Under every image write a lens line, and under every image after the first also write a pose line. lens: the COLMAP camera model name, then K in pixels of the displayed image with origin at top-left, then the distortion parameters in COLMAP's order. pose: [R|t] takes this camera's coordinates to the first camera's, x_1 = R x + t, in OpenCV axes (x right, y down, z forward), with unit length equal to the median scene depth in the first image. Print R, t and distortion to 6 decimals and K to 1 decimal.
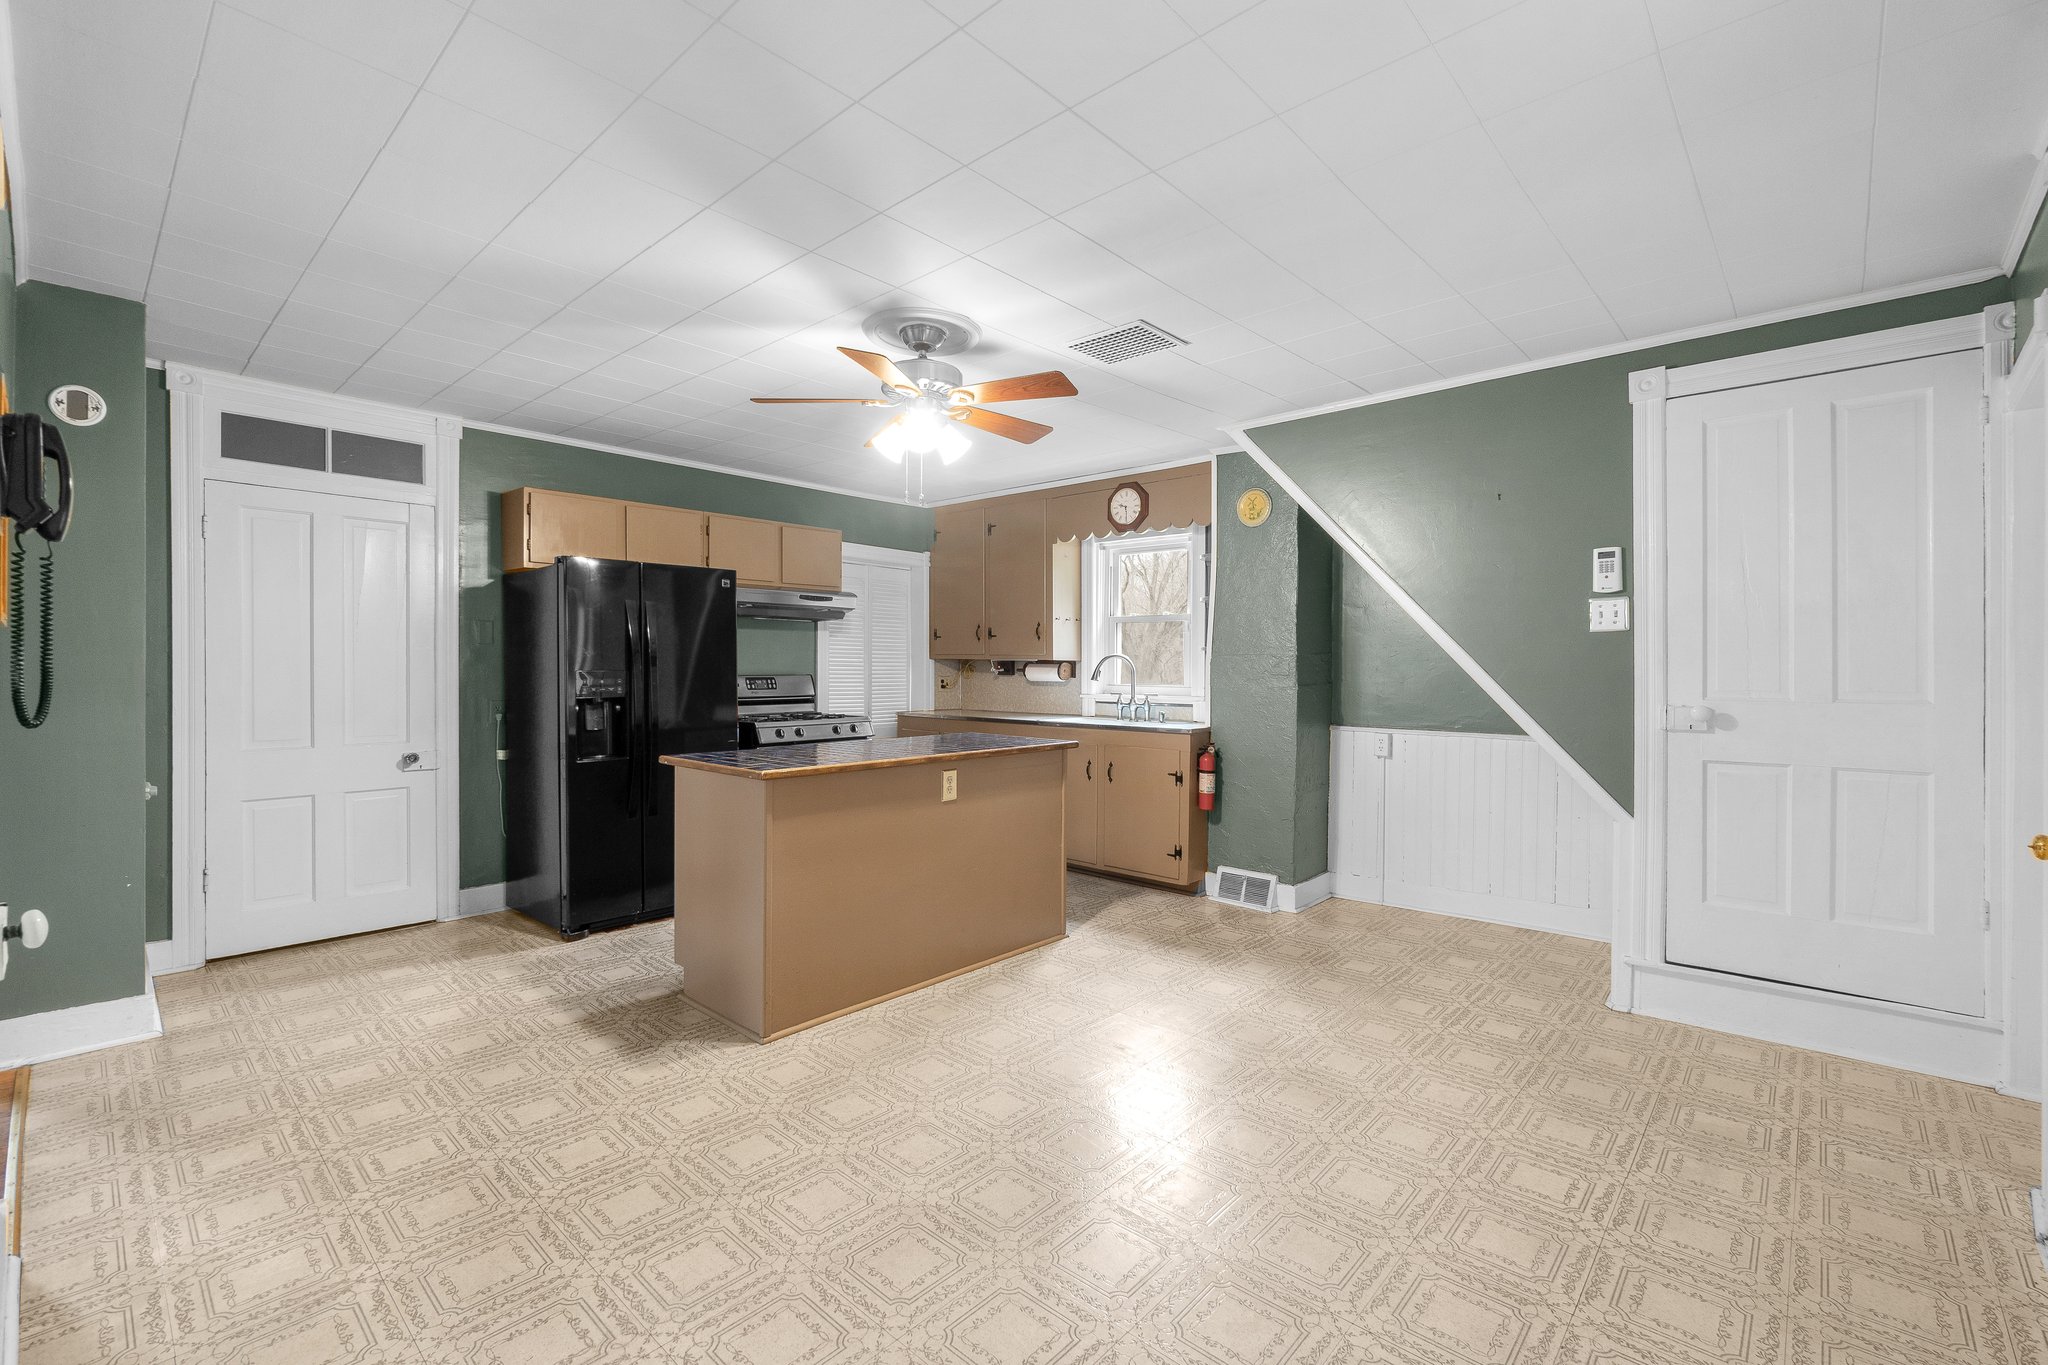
lens RADIAL K [[870.0, 0, 1028.3], [0, 870.0, 675.8], [0, 0, 1]] dist [-0.000672, -0.000187]
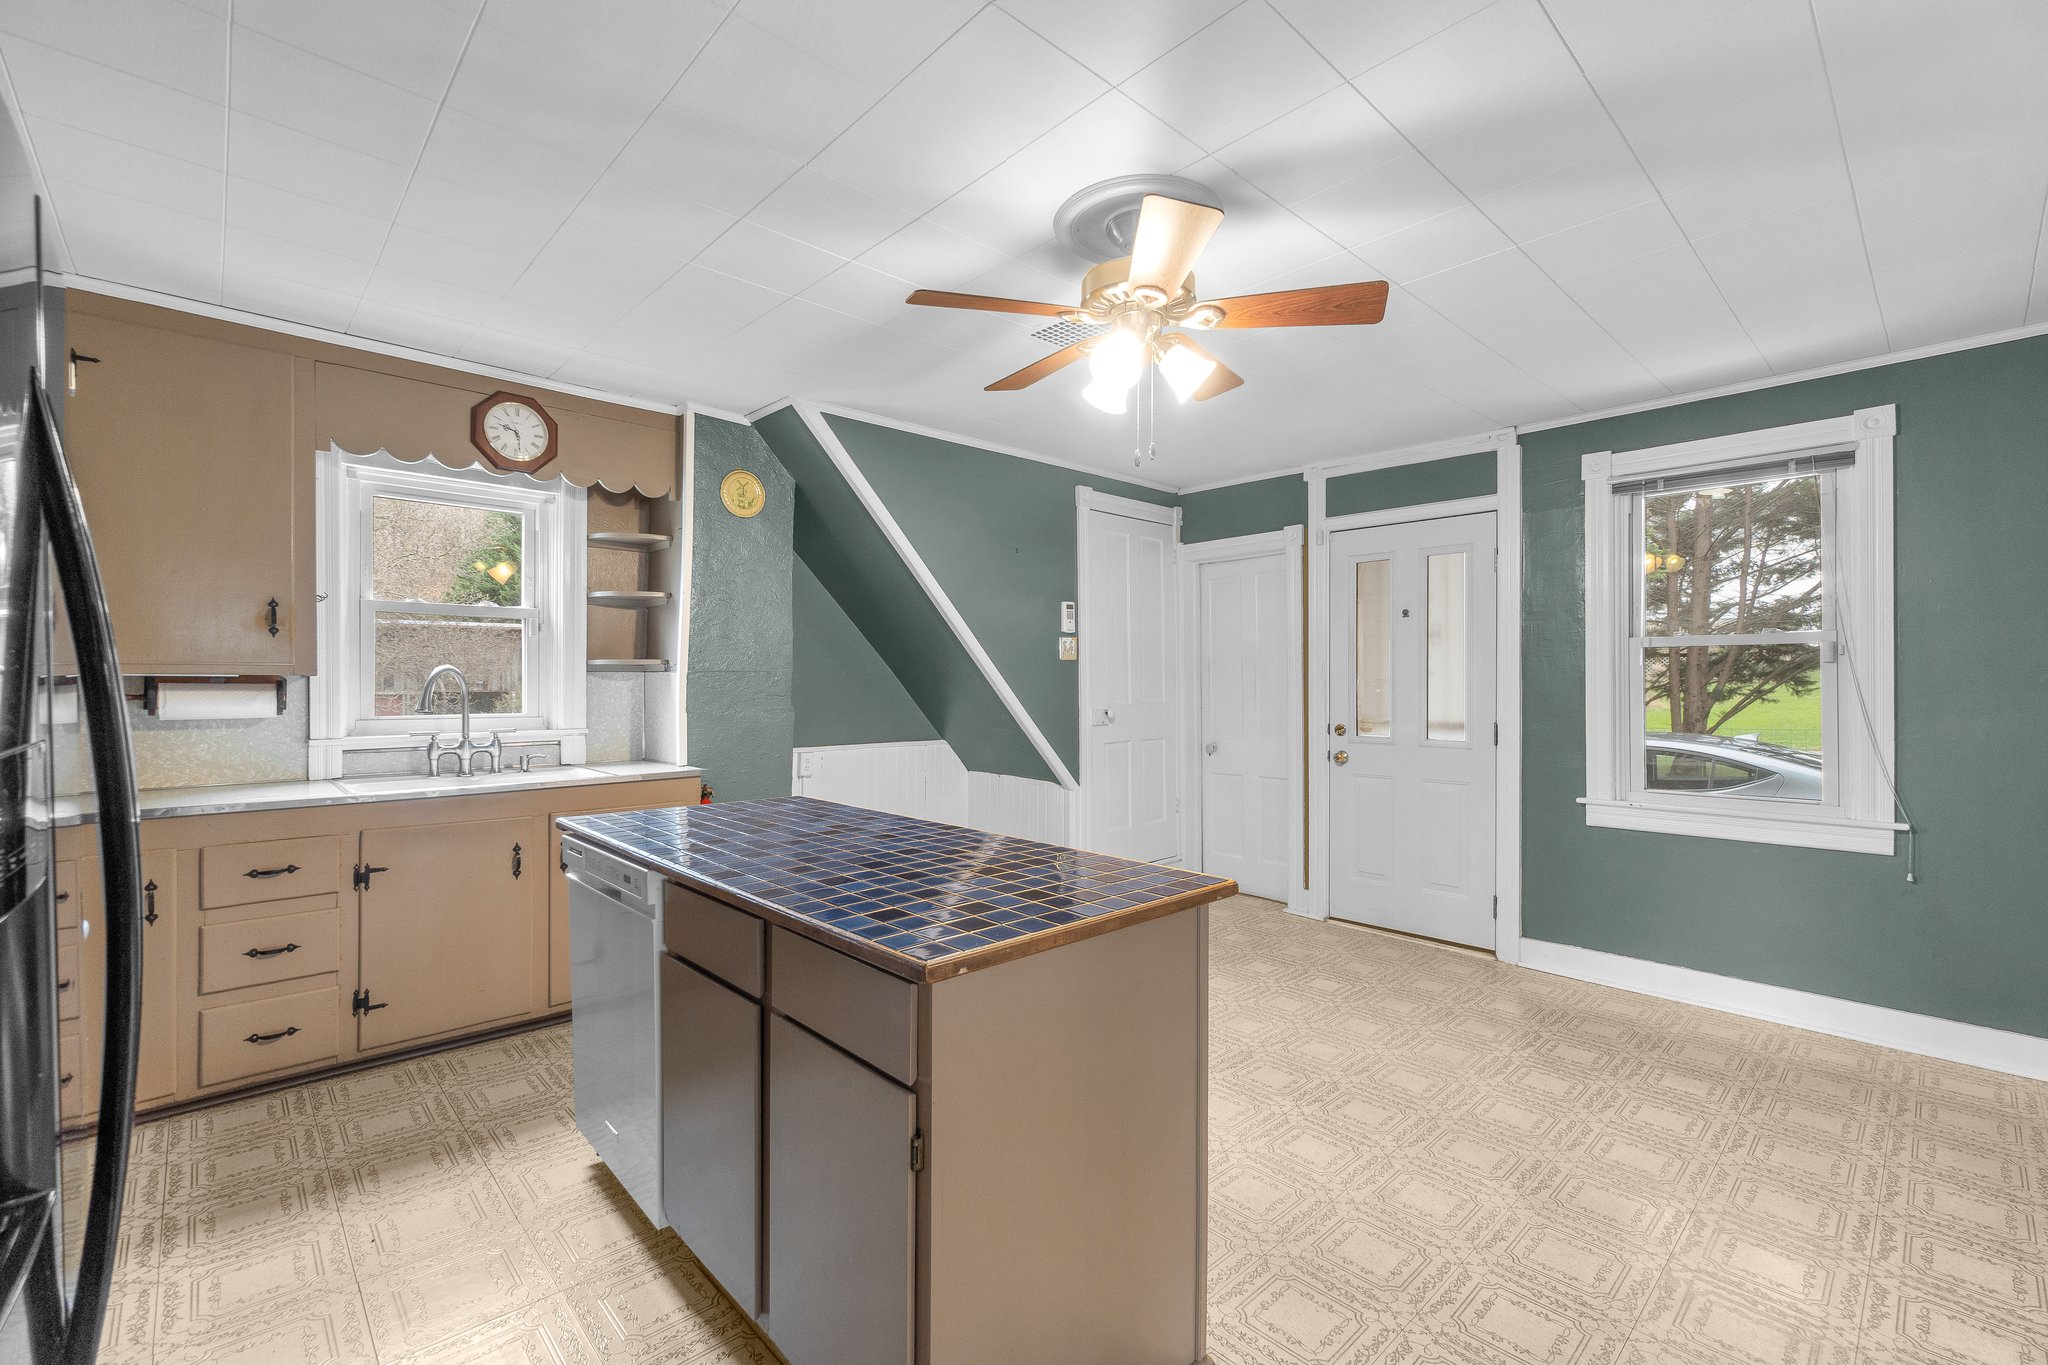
lens RADIAL K [[870.0, 0, 1028.3], [0, 870.0, 675.8], [0, 0, 1]] dist [-0.000672, -0.000187]
pose [[0.094039, 0.001750, 0.995567, -0.773030], [0.010226, 0.999944, -0.002724, -0.020972], [-0.995516, 0.010437, 0.094016, 0.927509]]
